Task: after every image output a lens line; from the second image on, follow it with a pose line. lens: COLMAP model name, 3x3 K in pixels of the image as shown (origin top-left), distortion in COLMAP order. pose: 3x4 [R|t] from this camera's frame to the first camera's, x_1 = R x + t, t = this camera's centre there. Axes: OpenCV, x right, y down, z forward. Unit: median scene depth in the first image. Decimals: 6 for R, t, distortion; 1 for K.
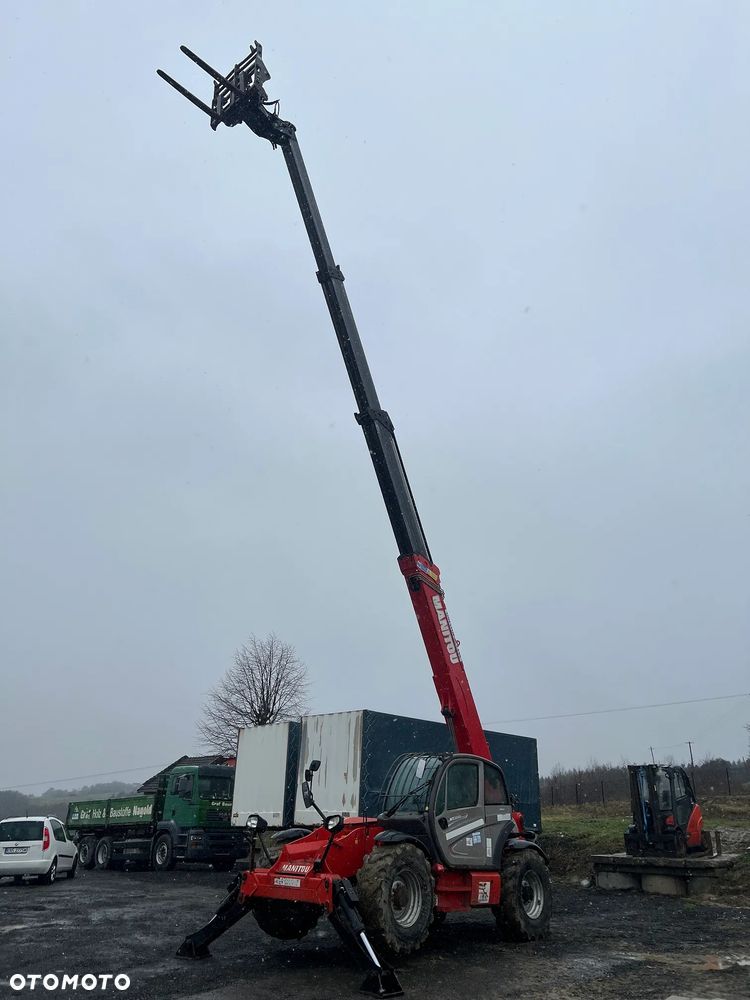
lens RADIAL K [[737.4, 0, 355.8], [0, 737.4, 500.4], [0, 0, 1]] dist [0.092294, -0.072830]
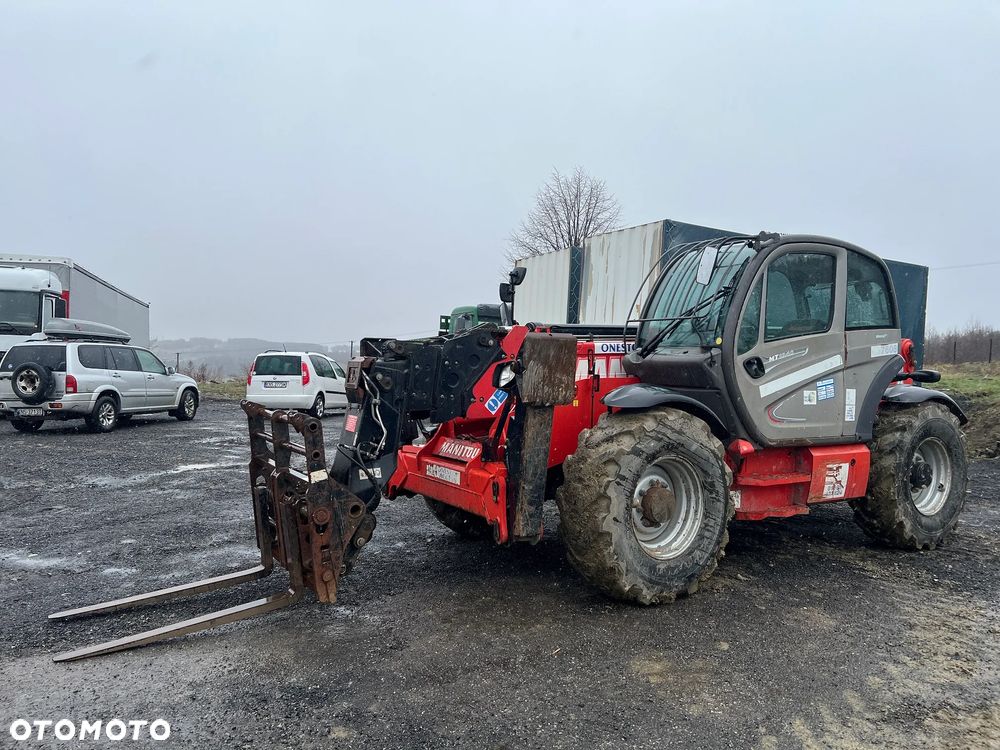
lens RADIAL K [[766.7, 0, 500.9], [0, 766.7, 370.3], [0, 0, 1]] dist [0.076132, -0.086363]
pose [[0.971614, -0.024008, -0.235350, 0.068631], [0.117798, 0.911832, 0.393301, 0.198472], [0.205158, -0.409861, 0.888777, 0.476074]]
